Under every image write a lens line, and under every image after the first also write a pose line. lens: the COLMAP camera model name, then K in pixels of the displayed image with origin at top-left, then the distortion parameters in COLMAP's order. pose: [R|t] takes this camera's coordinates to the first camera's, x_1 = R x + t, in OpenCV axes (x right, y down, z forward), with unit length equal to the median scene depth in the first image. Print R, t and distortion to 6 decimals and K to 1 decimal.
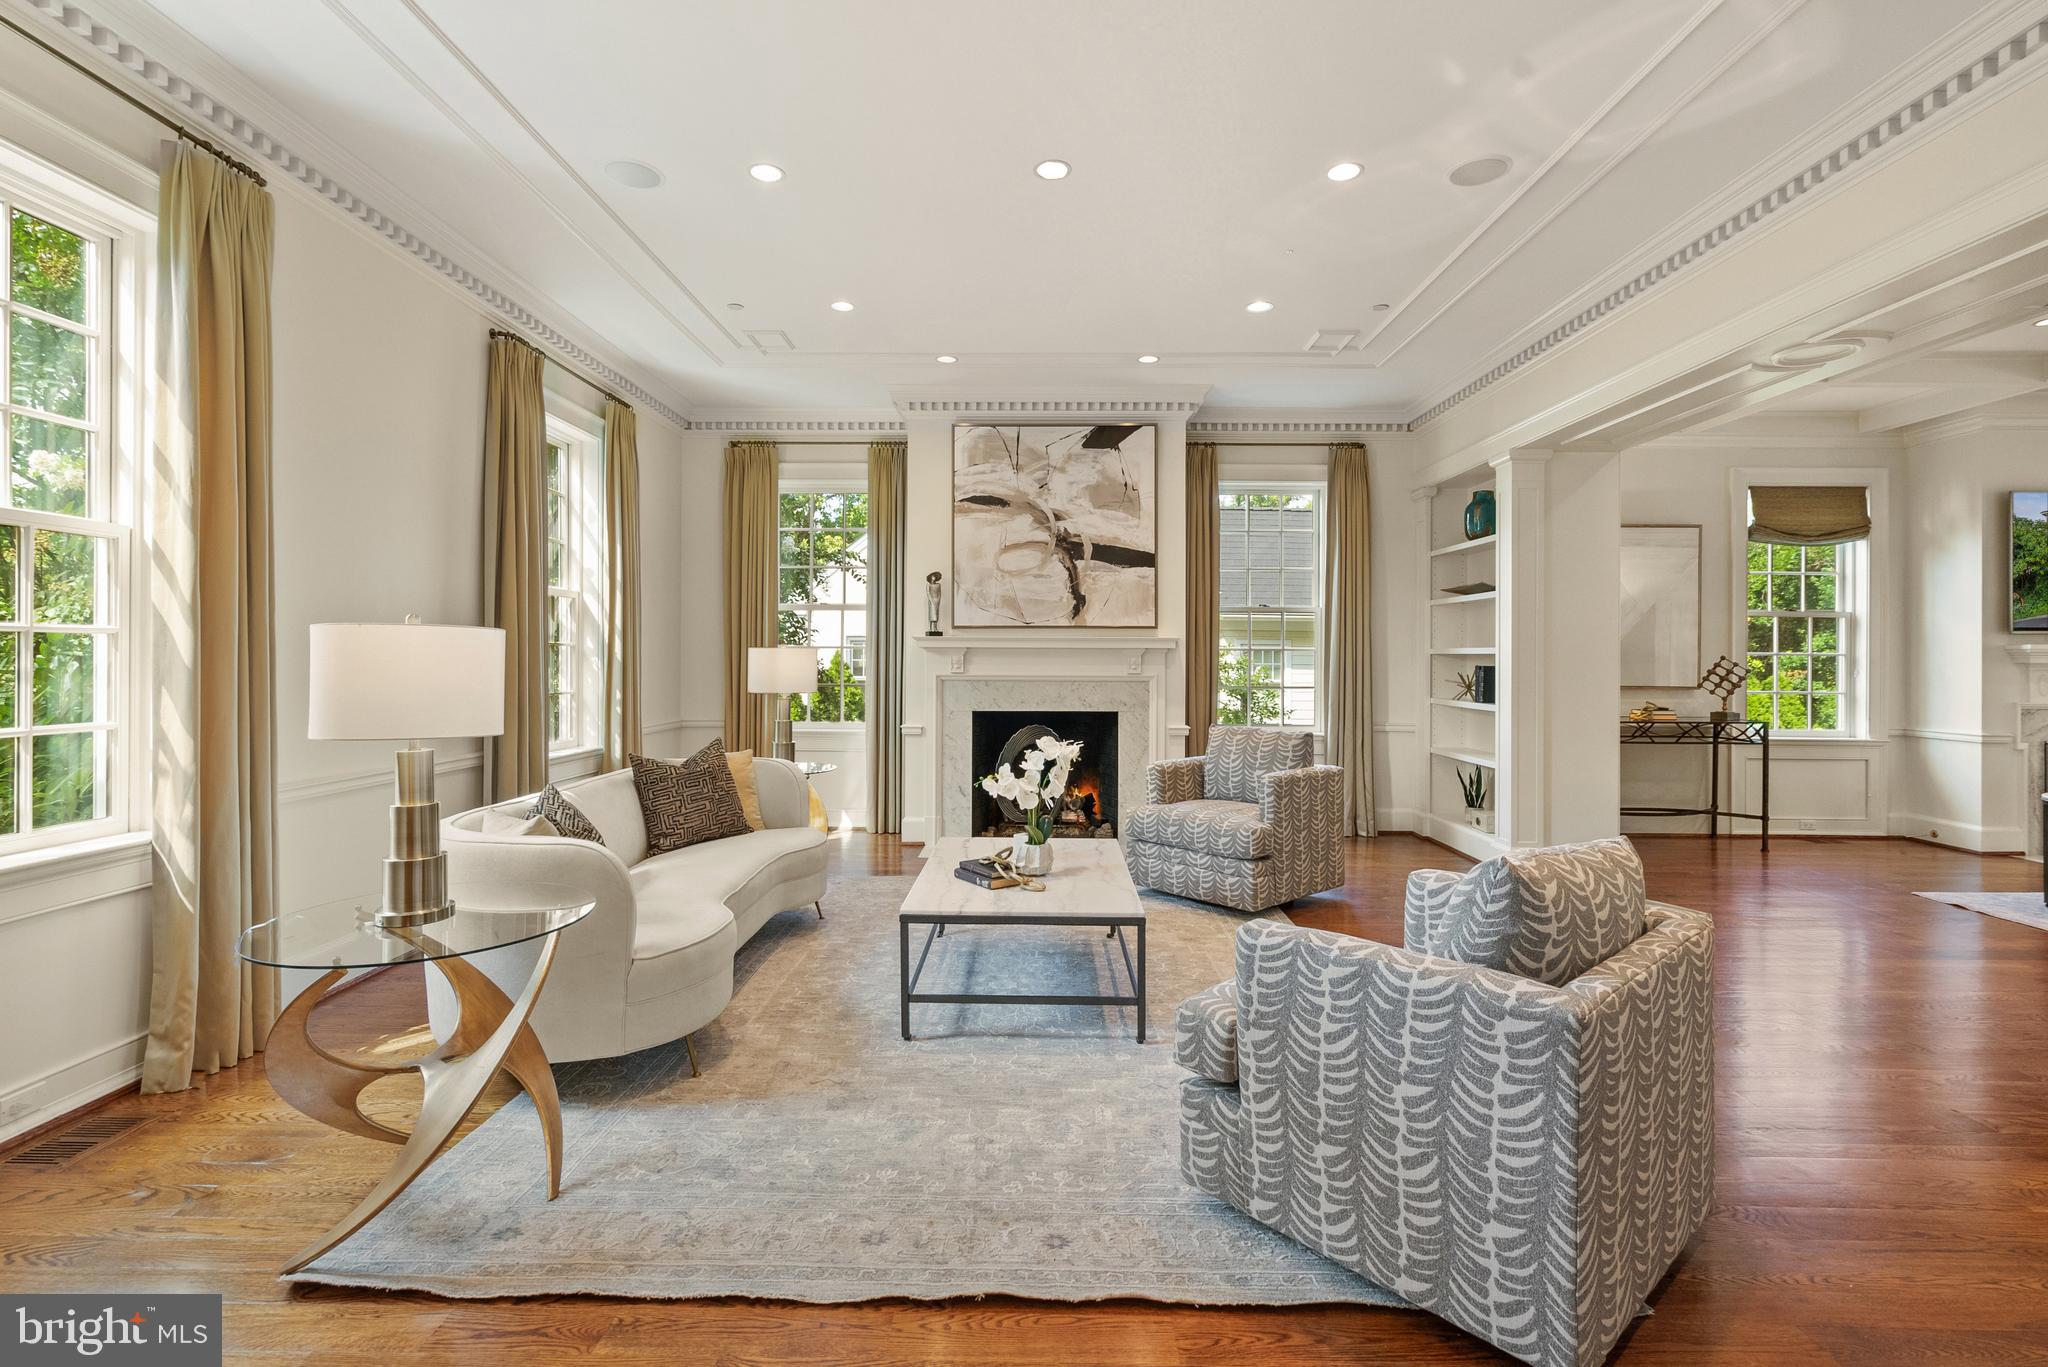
lens RADIAL K [[839.7, 0, 1029.6], [0, 839.7, 660.7], [0, 0, 1]] dist [-0.000250, -0.000026]
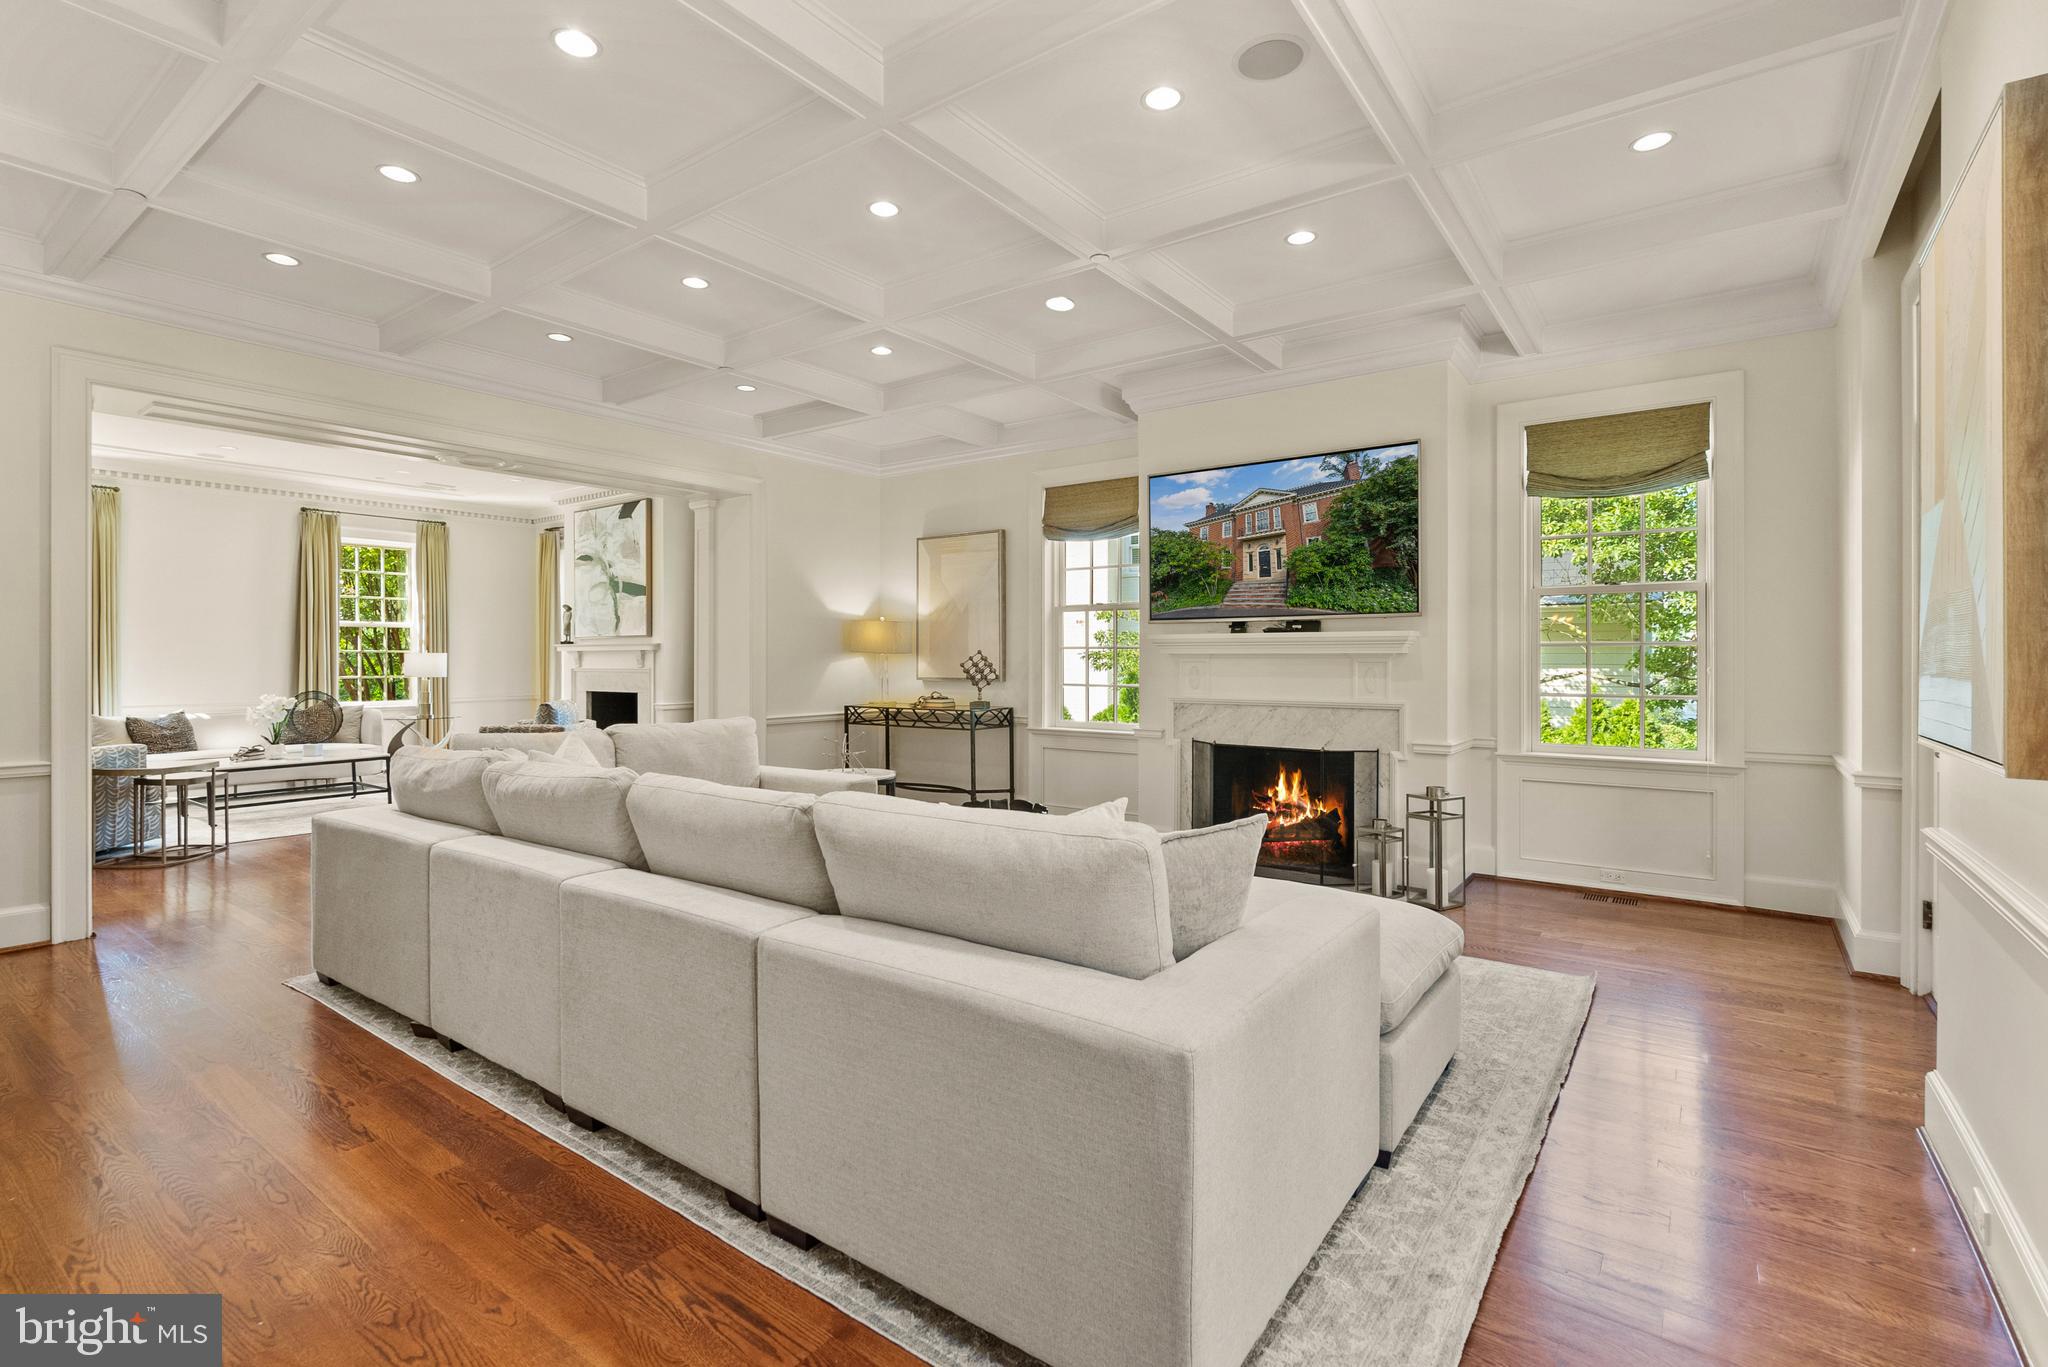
lens RADIAL K [[960.1, 0, 1016.3], [0, 960.1, 682.3], [0, 0, 1]] dist [-0.000059, -0.000026]
pose [[0.809049, 0.008114, -0.587685, 1.672887], [0.005179, 0.999767, 0.020934, 0.009981], [0.587719, -0.019981, 0.808819, 0.008836]]
